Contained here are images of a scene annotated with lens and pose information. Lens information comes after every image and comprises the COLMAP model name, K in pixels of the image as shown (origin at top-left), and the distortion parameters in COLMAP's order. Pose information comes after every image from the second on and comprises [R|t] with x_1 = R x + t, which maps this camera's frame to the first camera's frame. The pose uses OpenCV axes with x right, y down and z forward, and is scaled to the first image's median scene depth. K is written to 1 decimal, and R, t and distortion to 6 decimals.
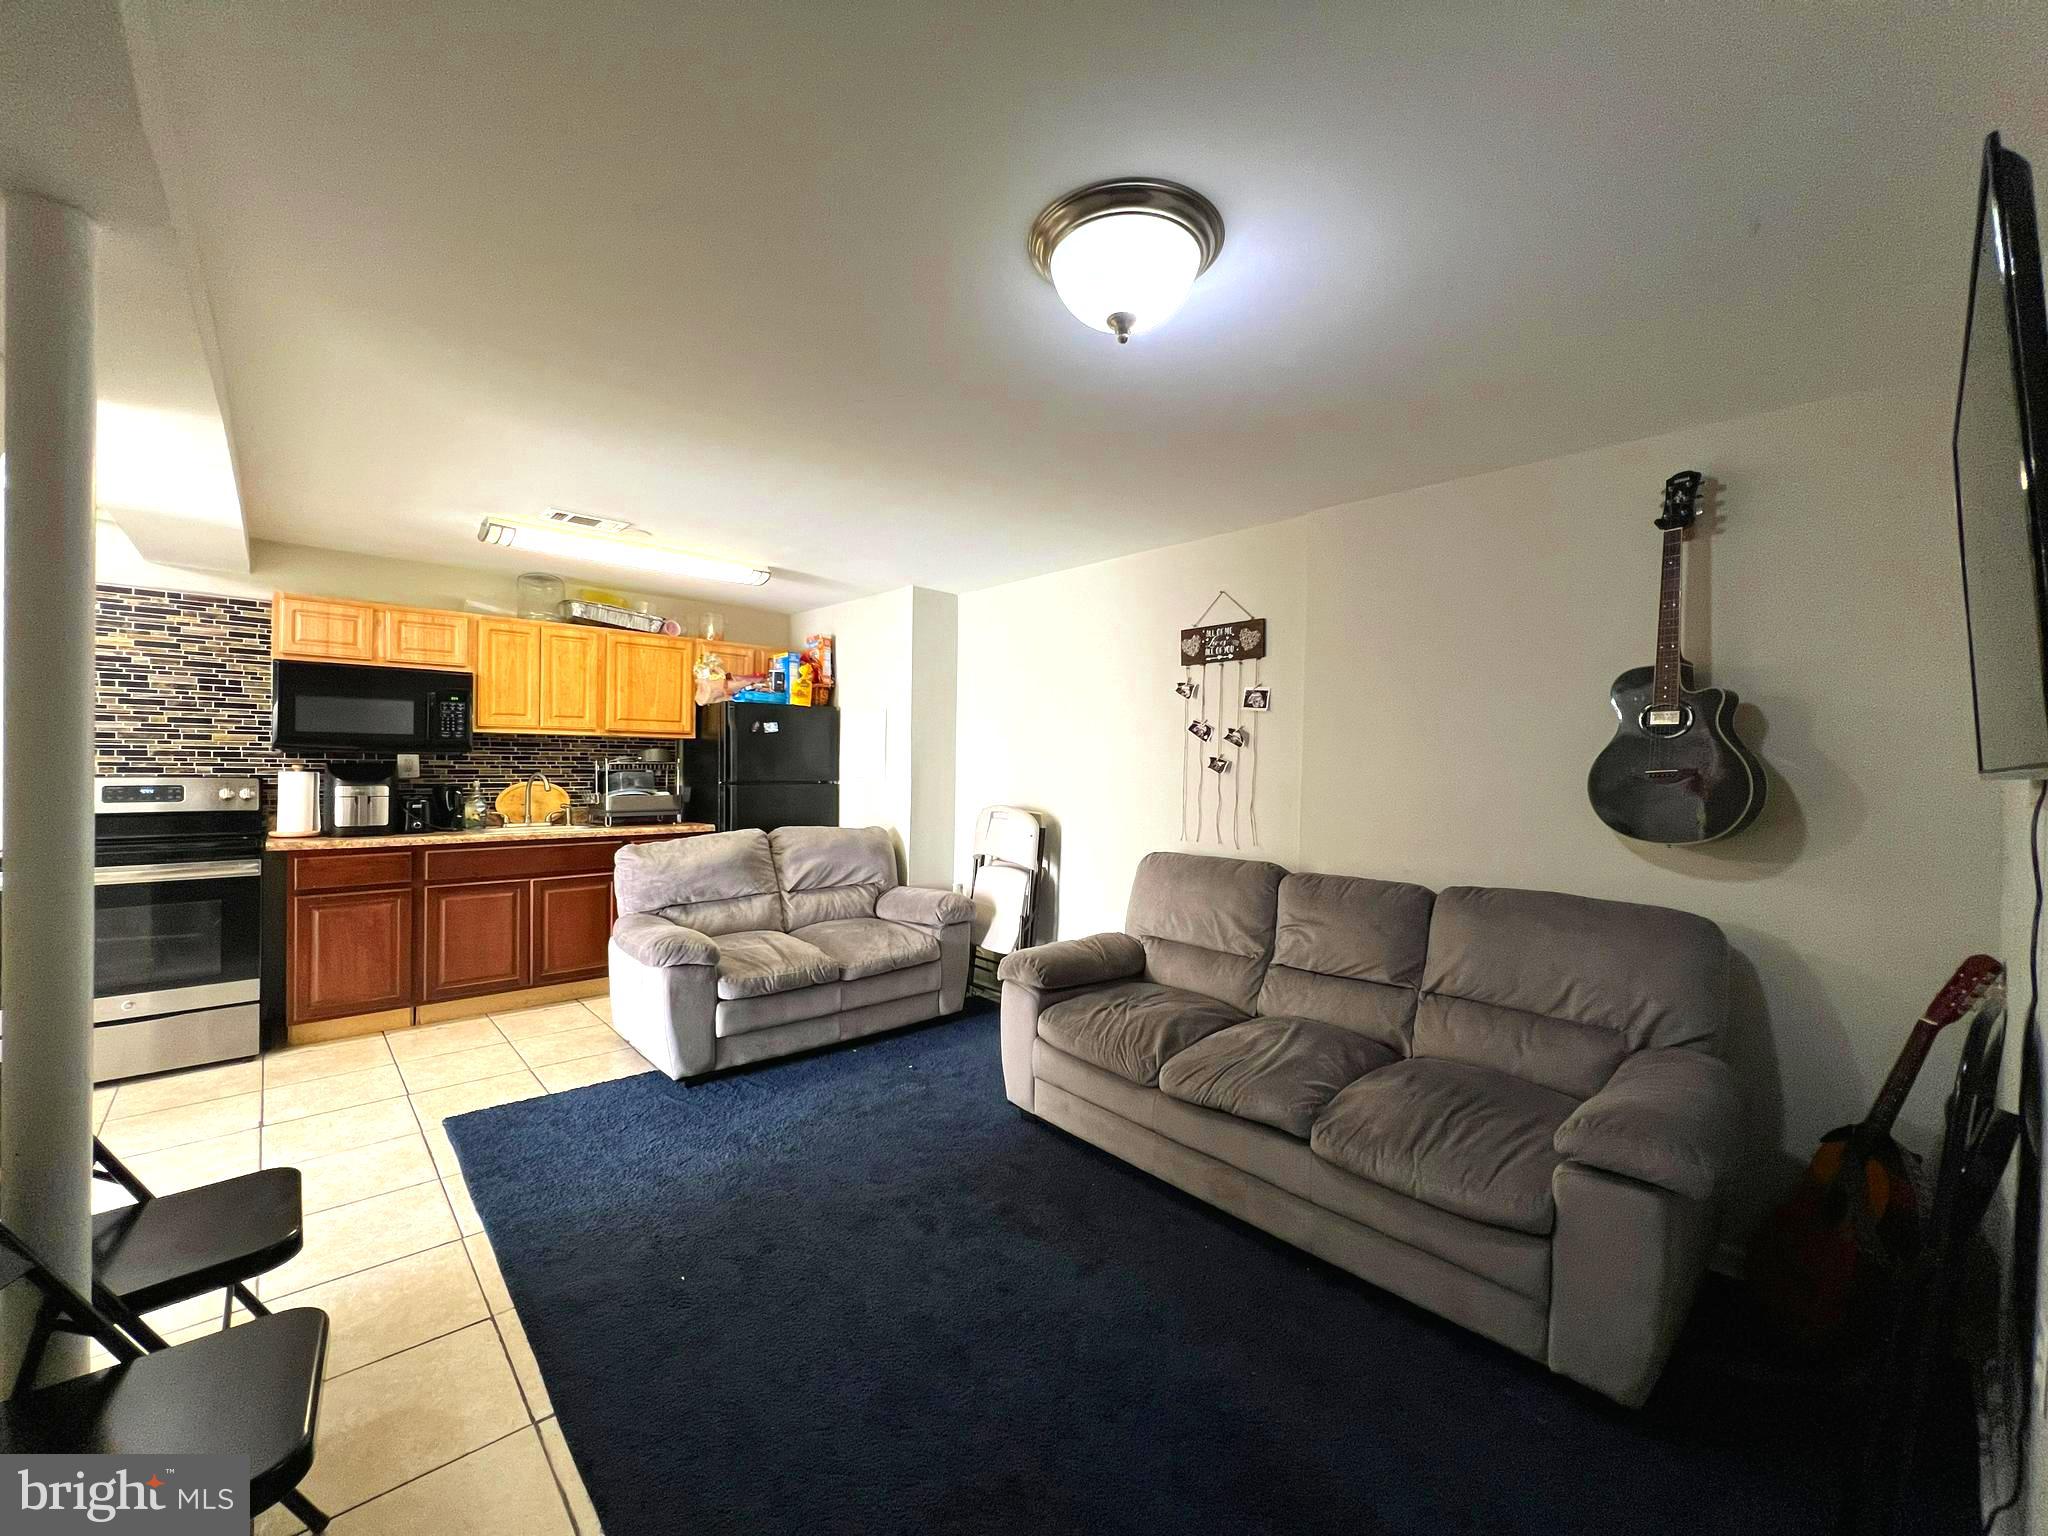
lens RADIAL K [[818.7, 0, 1021.2], [0, 818.7, 765.4], [0, 0, 1]] dist [0.002654, 0.000508]
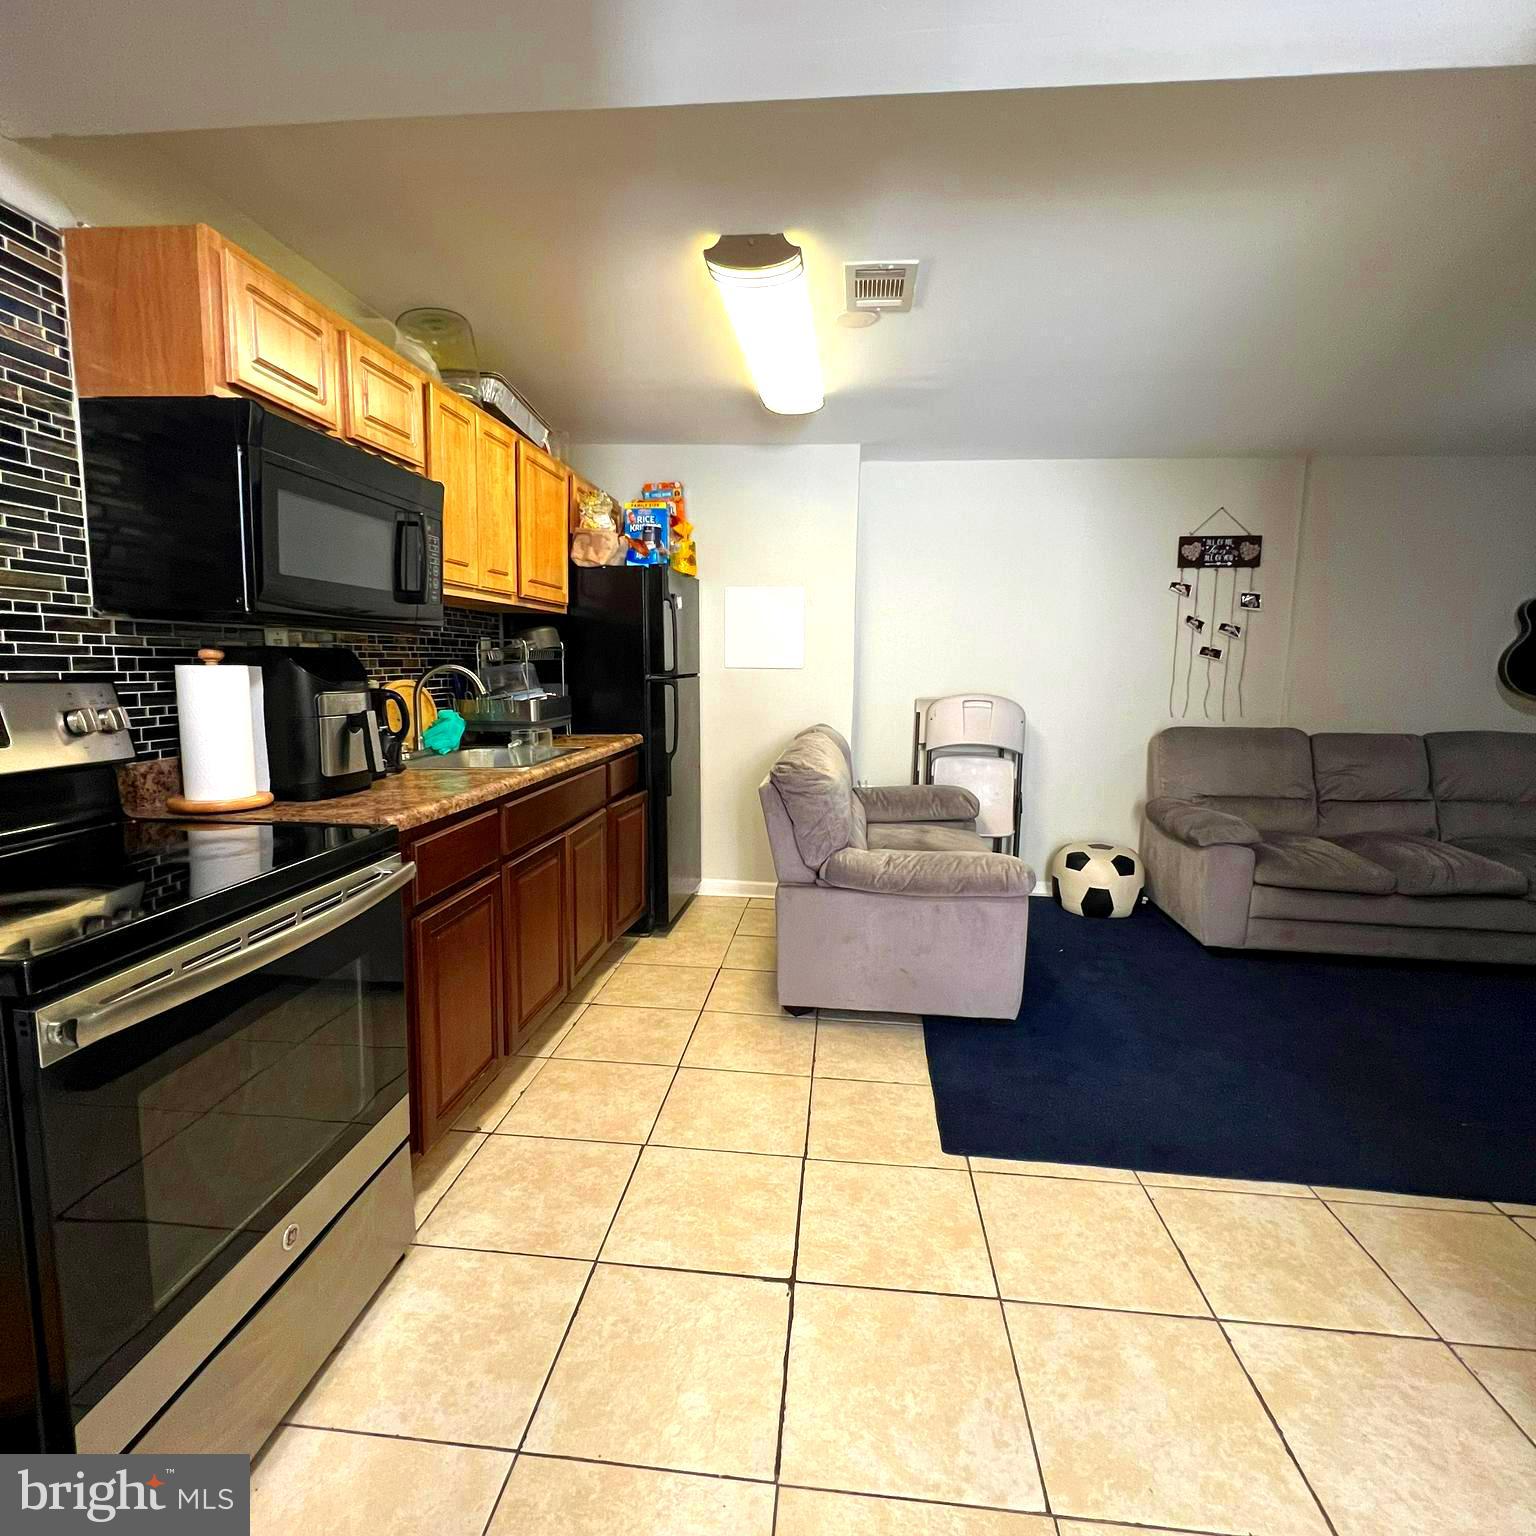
lens RADIAL K [[821.0, 0, 768.0], [0, 821.0, 768.0], [0, 0, 1]] dist [-0.011314, -0.000236]
pose [[0.744022, -0.090164, 0.662044, -1.088057], [-0.001838, 0.990573, 0.136972, 0.002730], [-0.668153, -0.103127, 0.736842, 0.527931]]
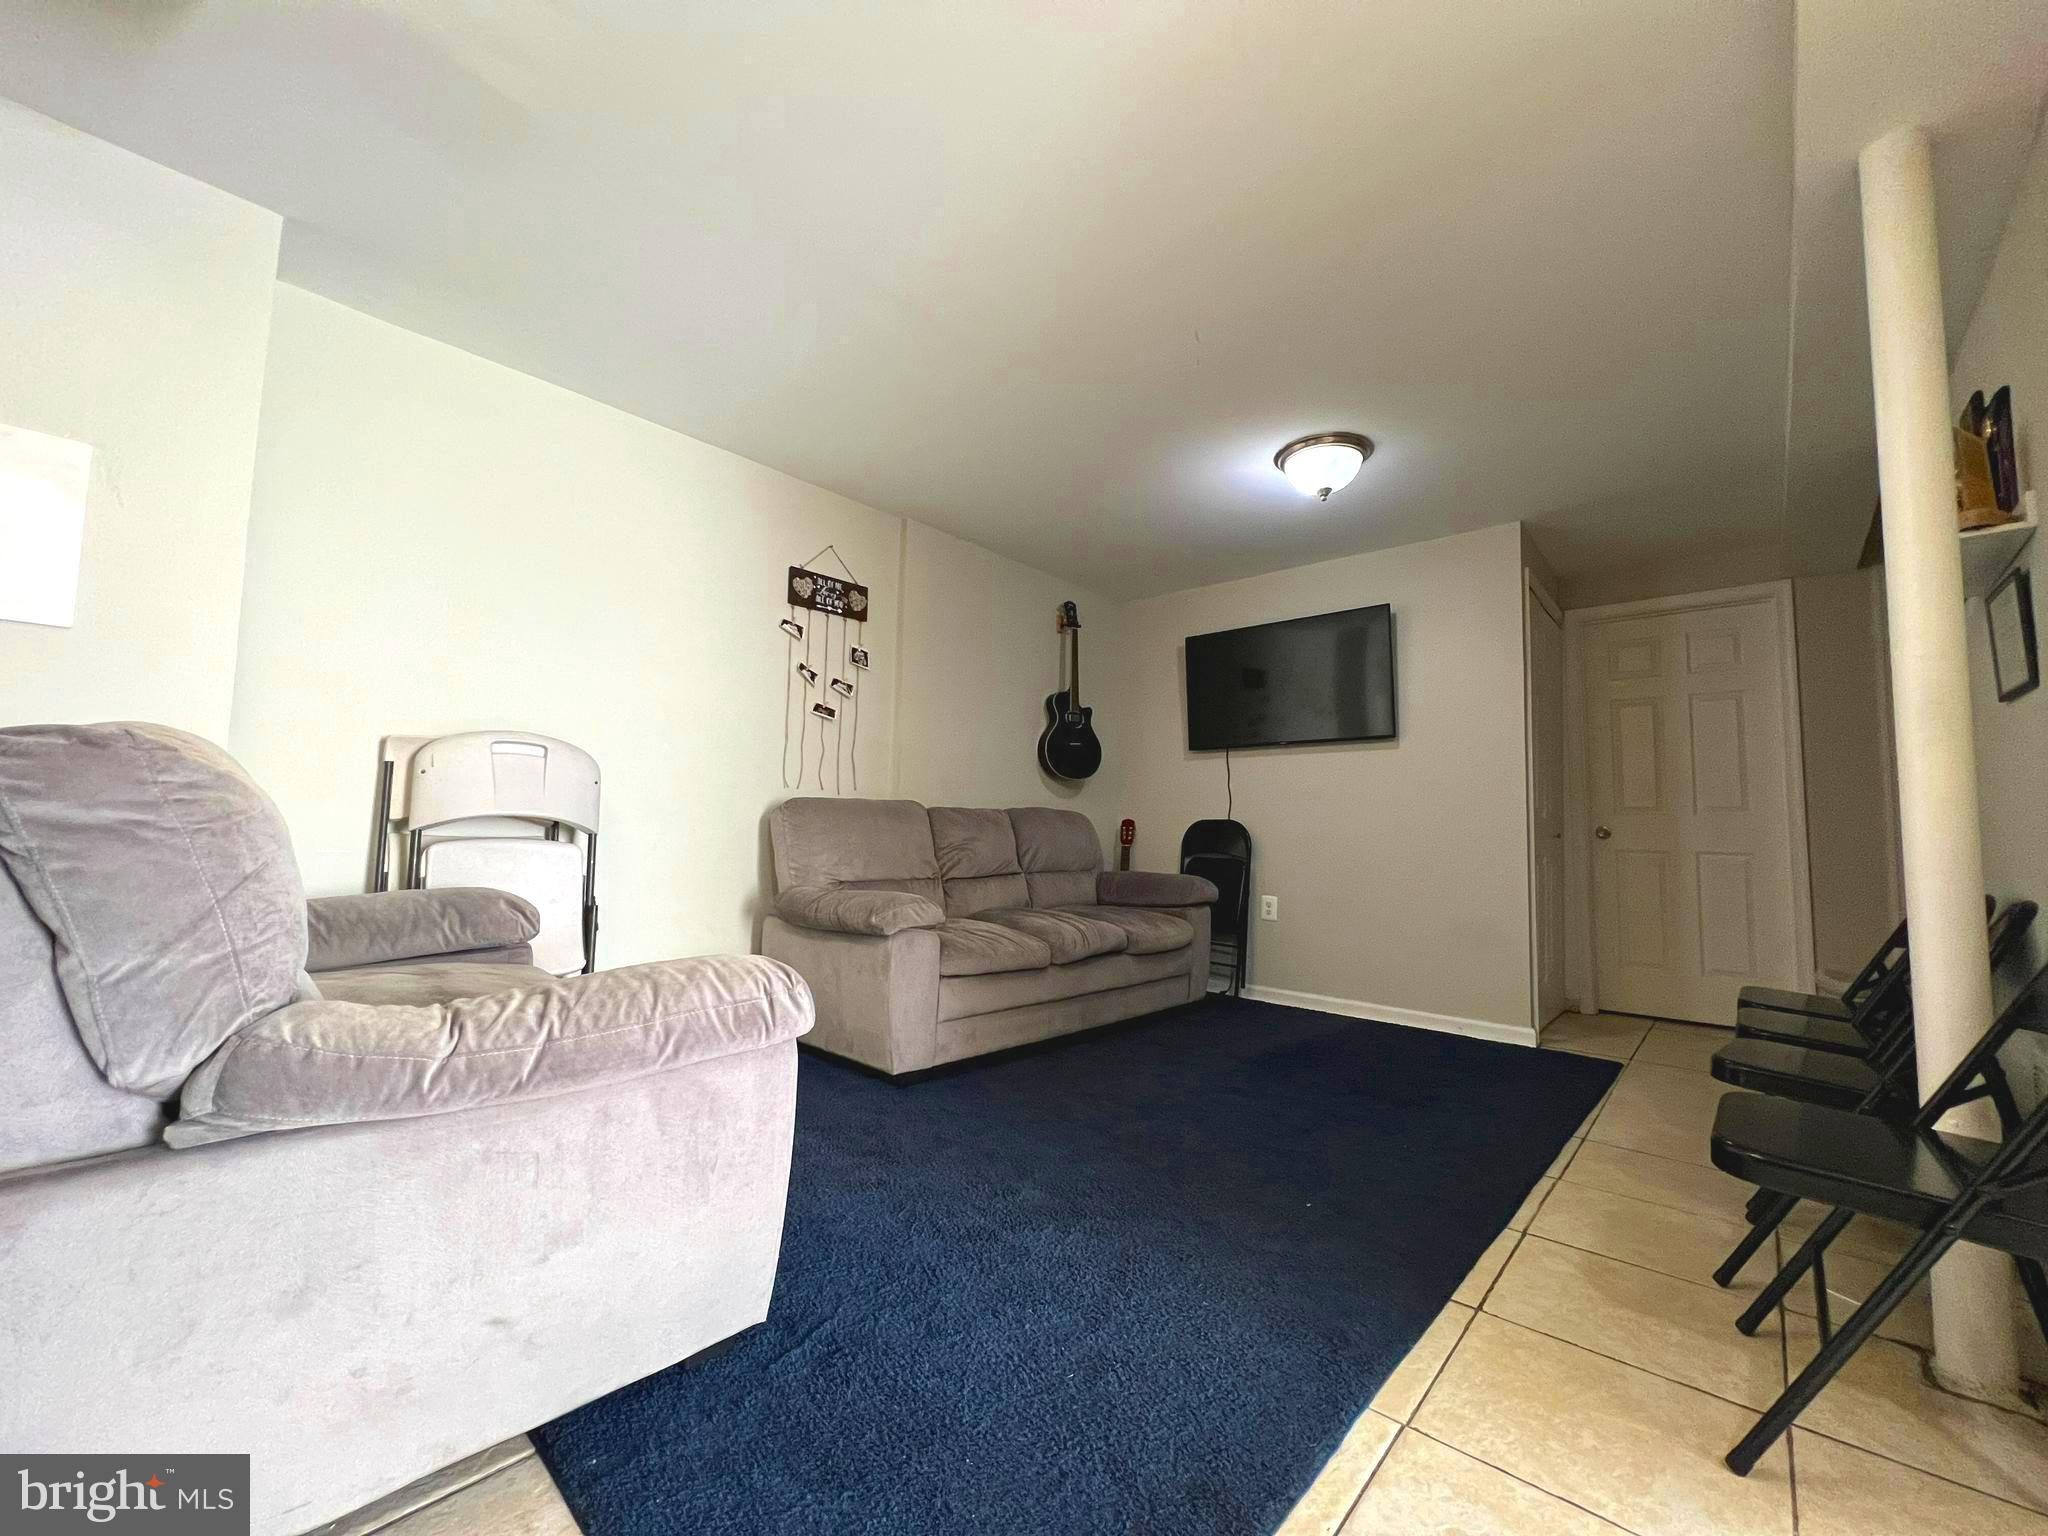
lens RADIAL K [[818.7, 0, 1021.2], [0, 818.7, 765.4], [0, 0, 1]] dist [0.002654, 0.000508]
pose [[-0.096582, 0.063583, 0.993292, -0.794173], [-0.021266, 0.997598, -0.065927, 0.127969], [-0.995098, -0.027491, -0.094997, 0.859885]]
